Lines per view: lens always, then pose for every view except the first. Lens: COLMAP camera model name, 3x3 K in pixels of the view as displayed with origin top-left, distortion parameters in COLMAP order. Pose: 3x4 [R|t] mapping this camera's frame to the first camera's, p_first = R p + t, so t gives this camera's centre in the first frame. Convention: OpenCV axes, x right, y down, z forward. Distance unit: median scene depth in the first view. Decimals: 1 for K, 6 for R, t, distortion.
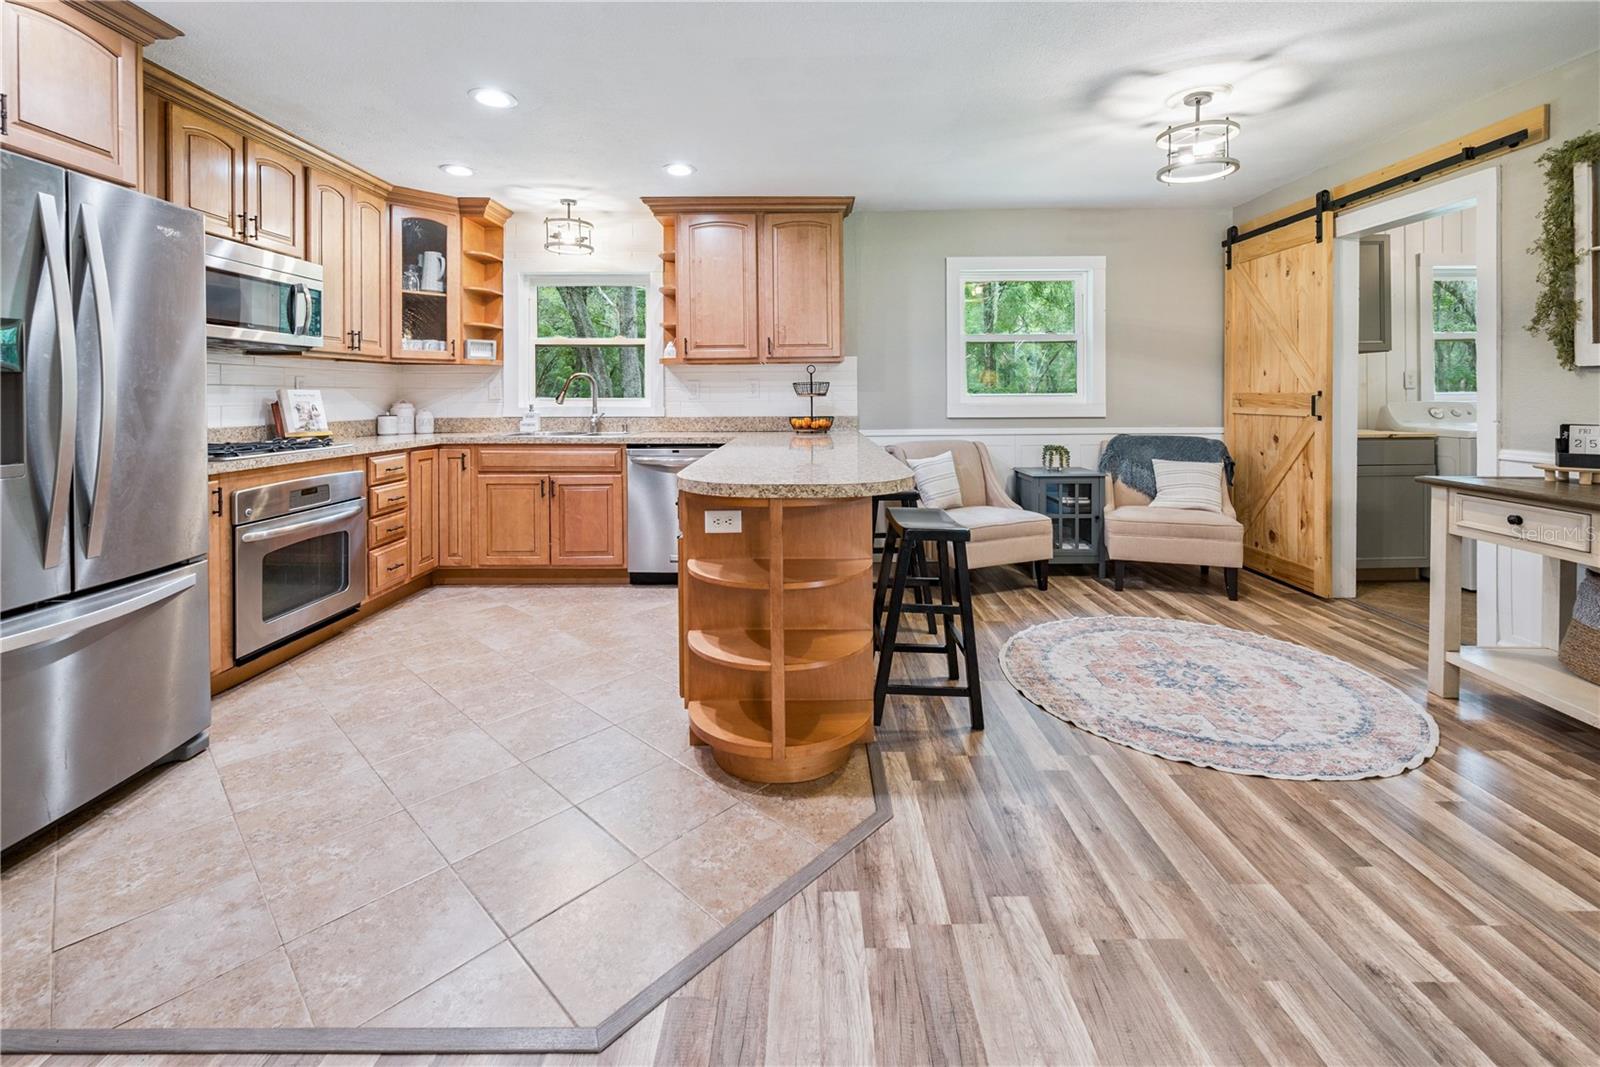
lens RADIAL K [[680.8, 0, 804.8], [0, 680.8, 397.2], [0, 0, 1]] dist [-0.000397, 0.000487]
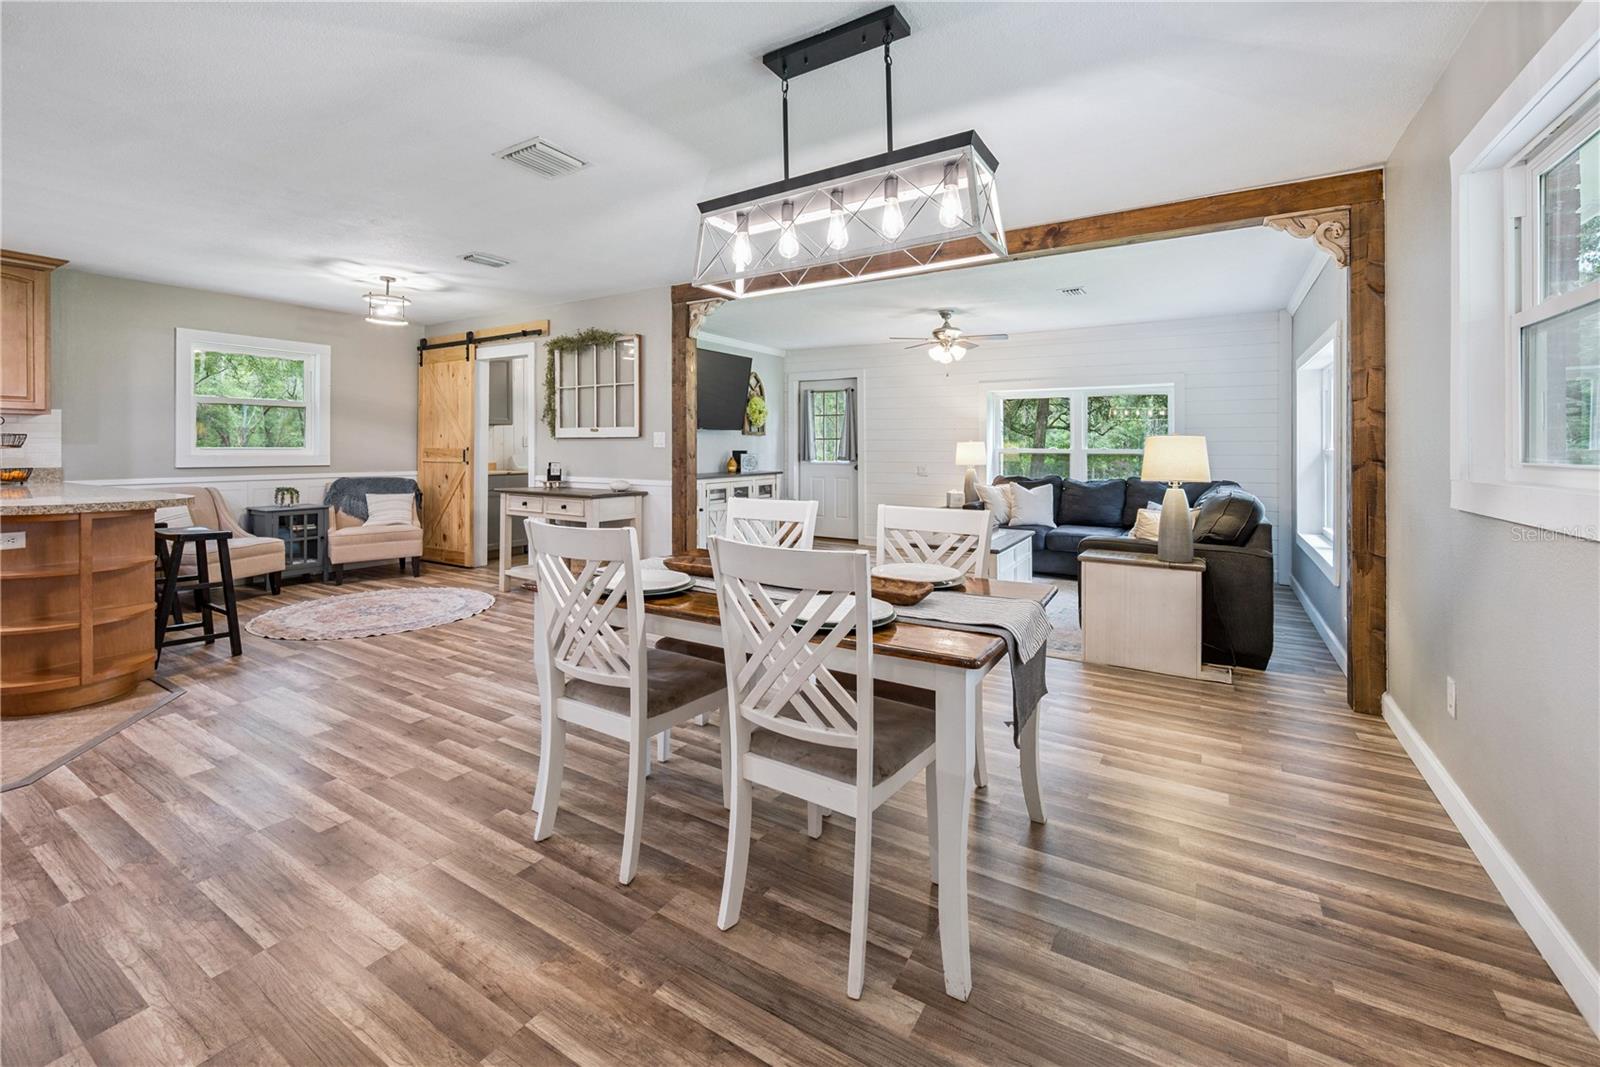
lens RADIAL K [[680.8, 0, 800.7], [0, 680.8, 453.7], [0, 0, 1]] dist [-0.000397, 0.000487]
pose [[0.525639, 0.002543, 0.850704, -0.248416], [-0.001369, 0.999997, -0.002143, 0.008307], [-0.850707, -0.000038, 0.525640, -0.581600]]
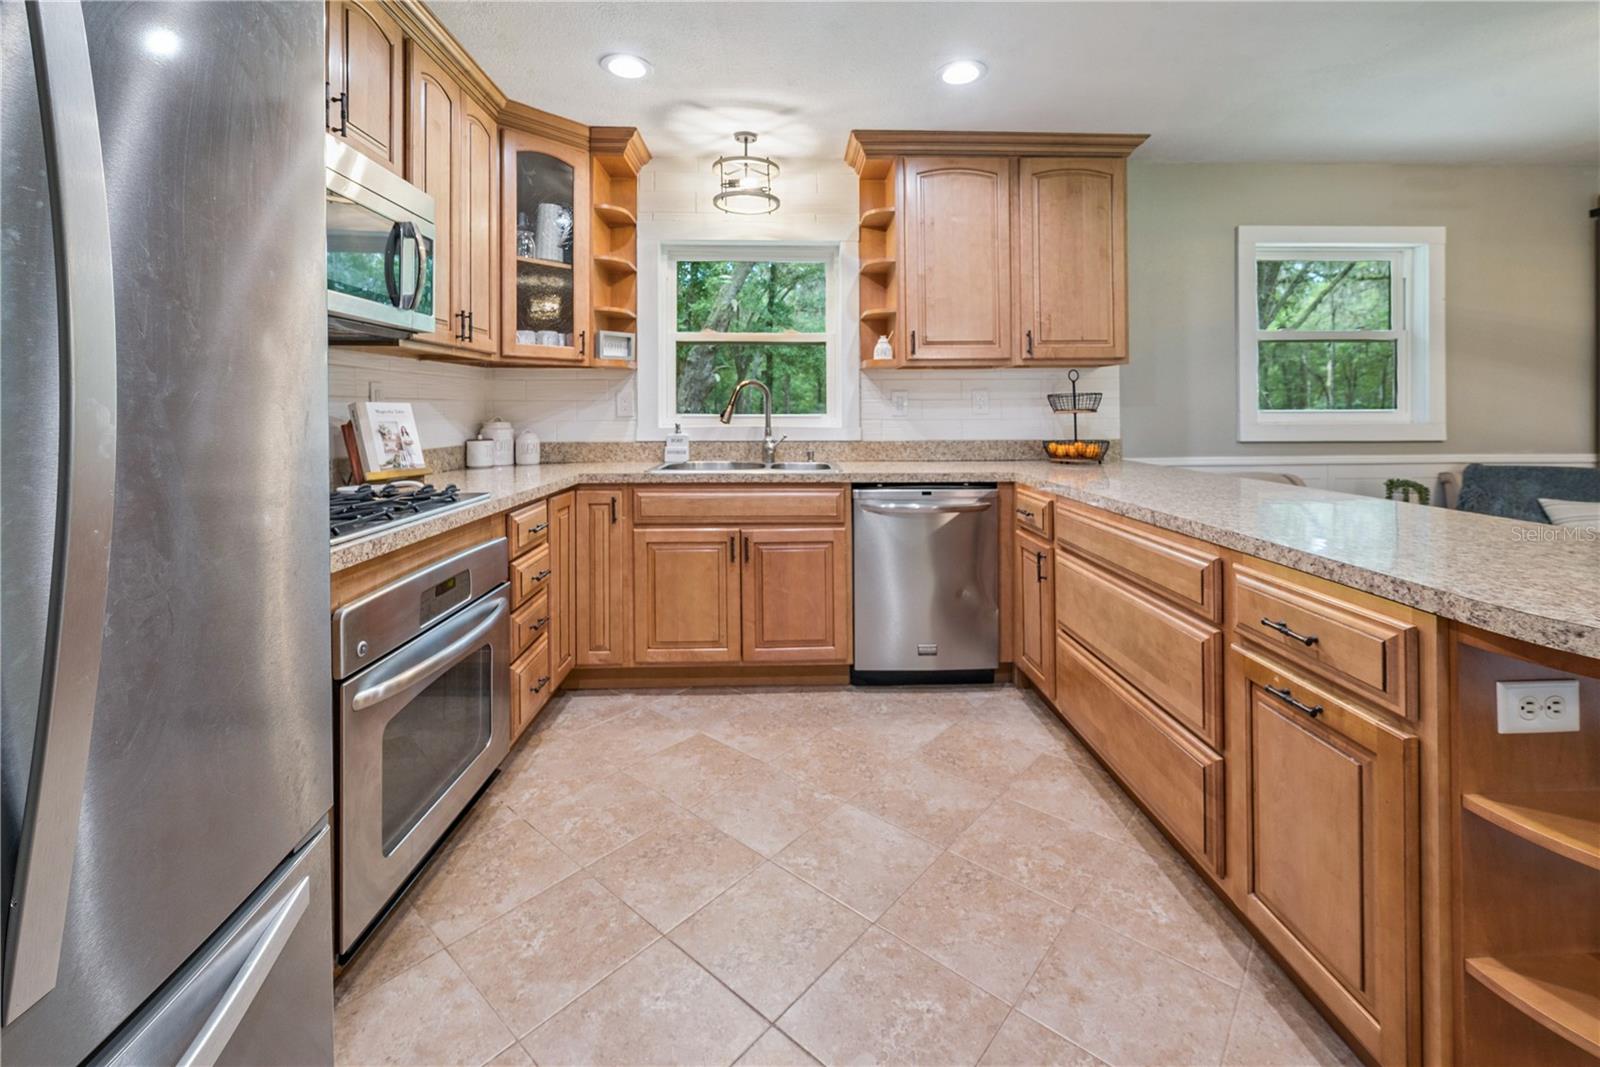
lens RADIAL K [[680.8, 0, 812.4], [0, 680.8, 408.7], [0, 0, 1]] dist [-0.000397, 0.000487]
pose [[0.999093, 0.001957, 0.042535, -0.332961], [-0.001943, 0.999998, -0.000353, -0.005564], [-0.042536, 0.000270, 0.999095, 0.316653]]
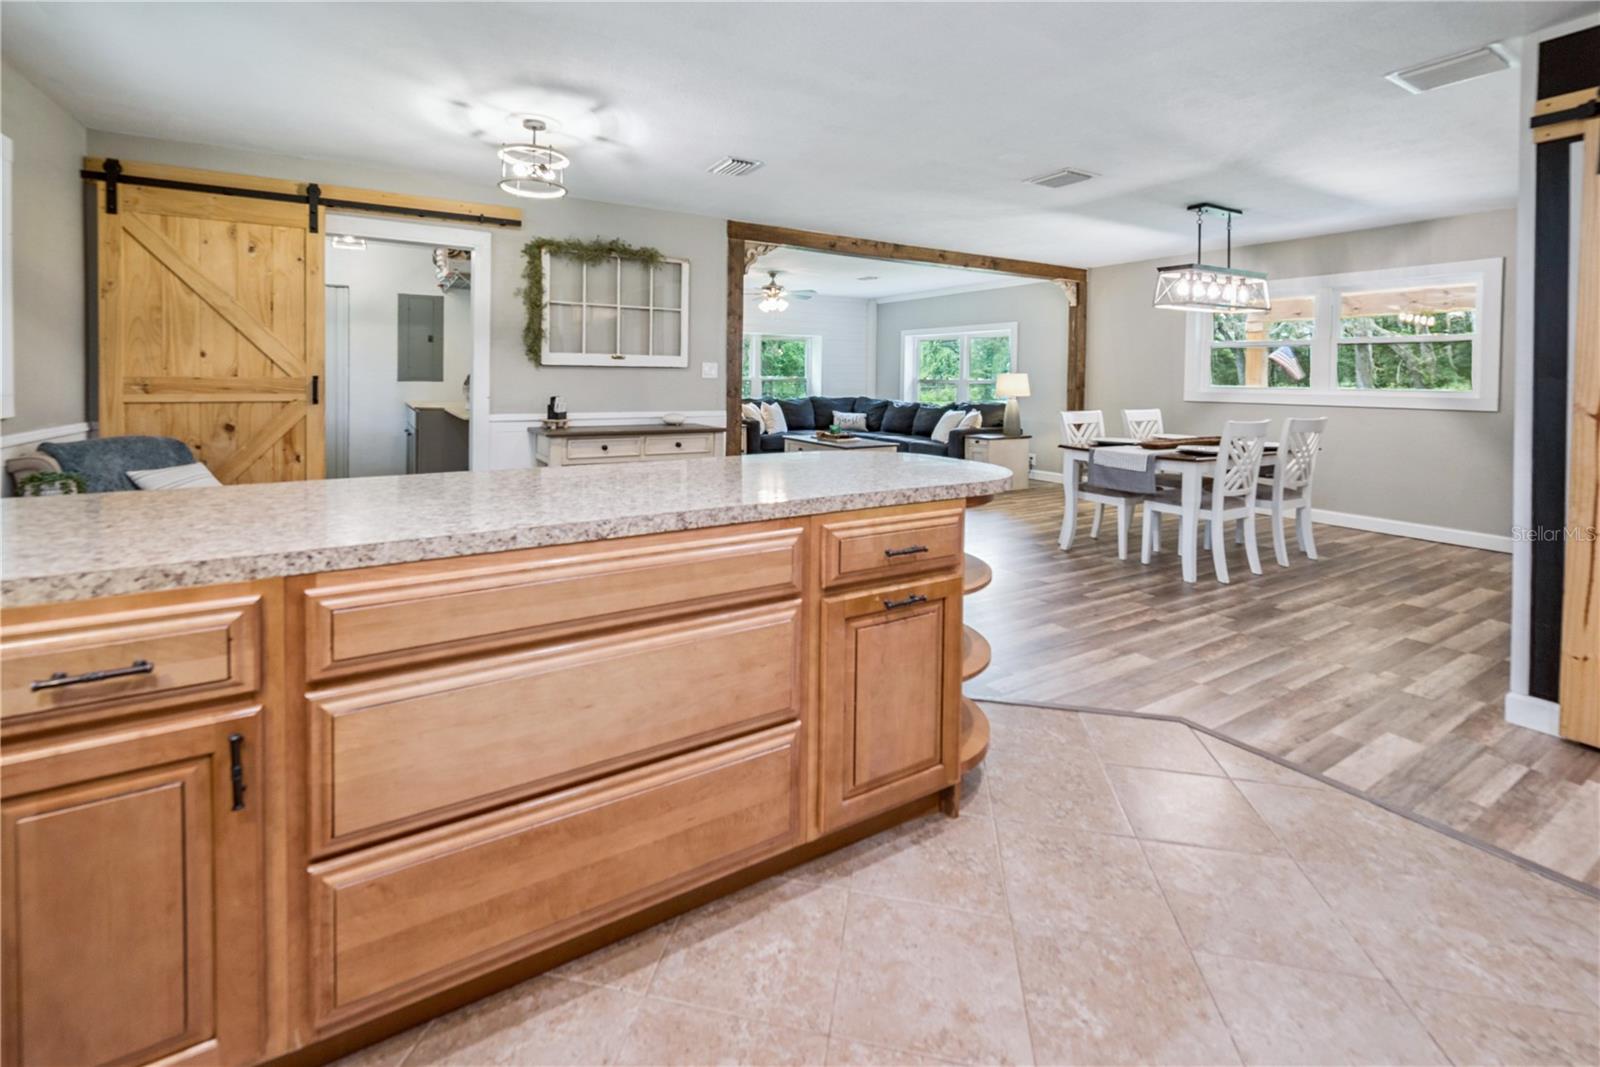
lens RADIAL K [[639.4, 0, 736.4], [0, 639.4, 385.6], [0, 0, 1]] dist [0.024642, -0.000214]
pose [[-0.450675, -0.014886, 0.892564, -0.401942], [-0.002681, 0.999879, 0.015321, -0.011314], [-0.892684, 0.004512, -0.450660, 0.864084]]
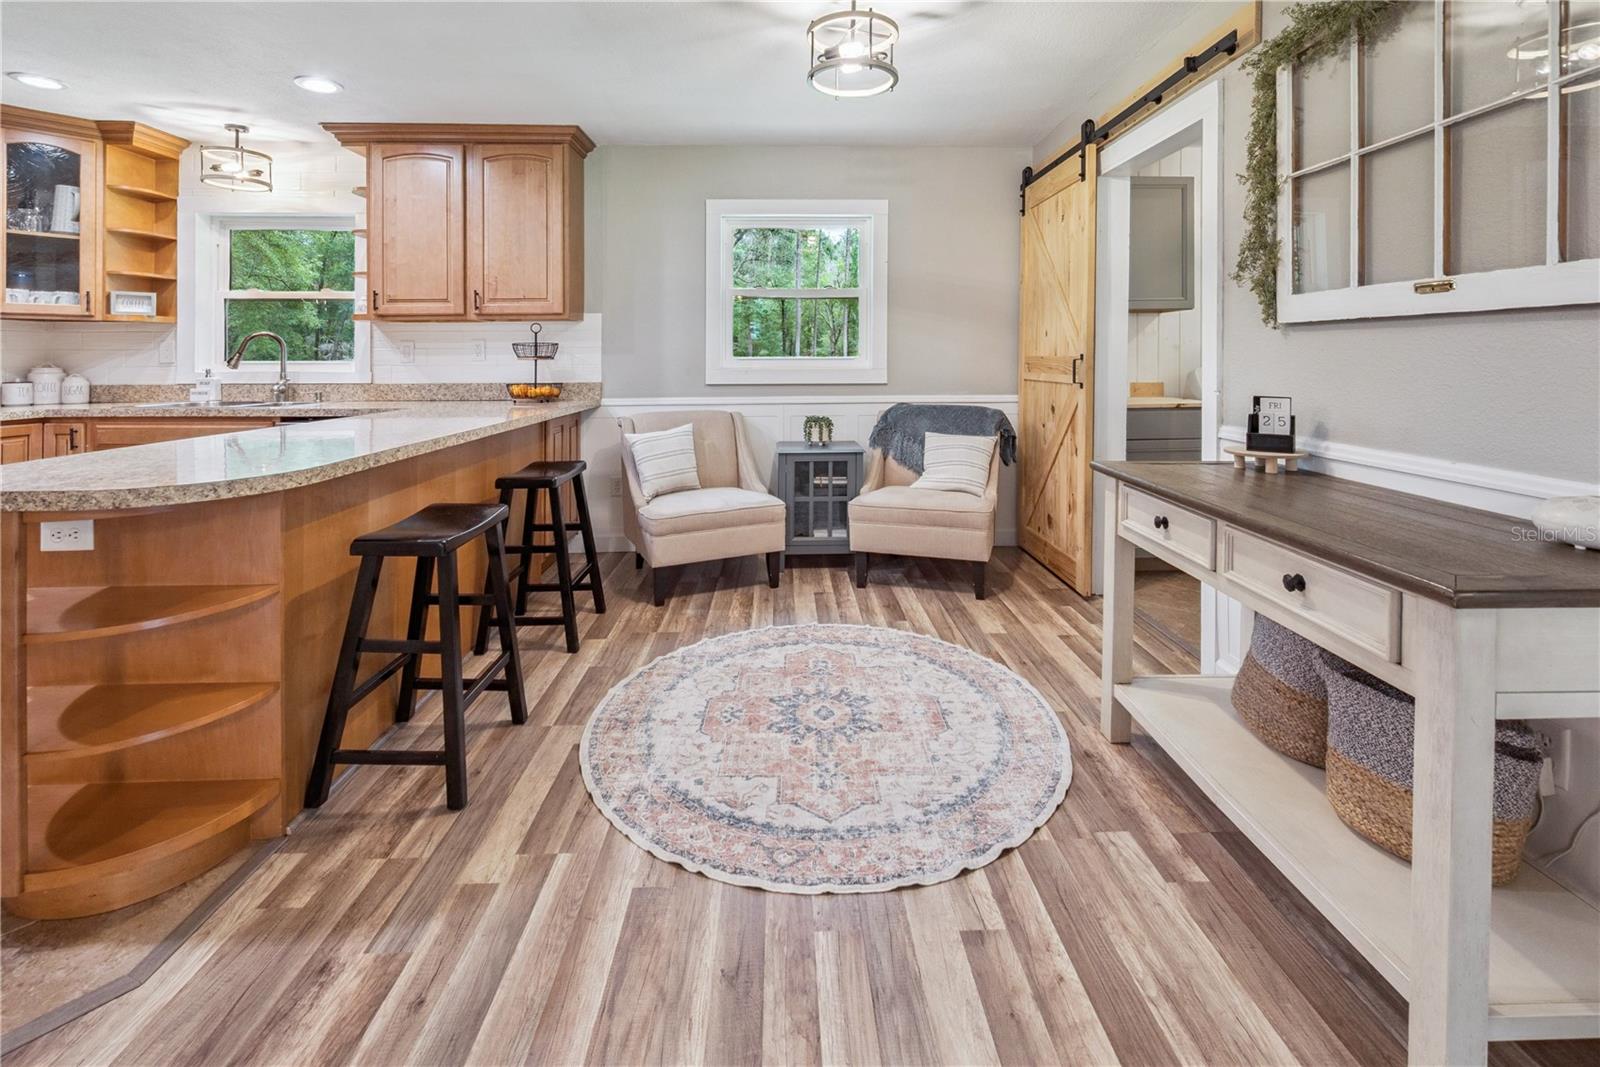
lens RADIAL K [[680.8, 0, 803.5], [0, 680.8, 366.7], [0, 0, 1]] dist [-0.000397, 0.000487]
pose [[0.999187, 0.000922, 0.040305, 0.345646], [-0.001247, 0.999967, 0.008034, -0.000040], [-0.040297, -0.008077, 0.999155, 0.142719]]
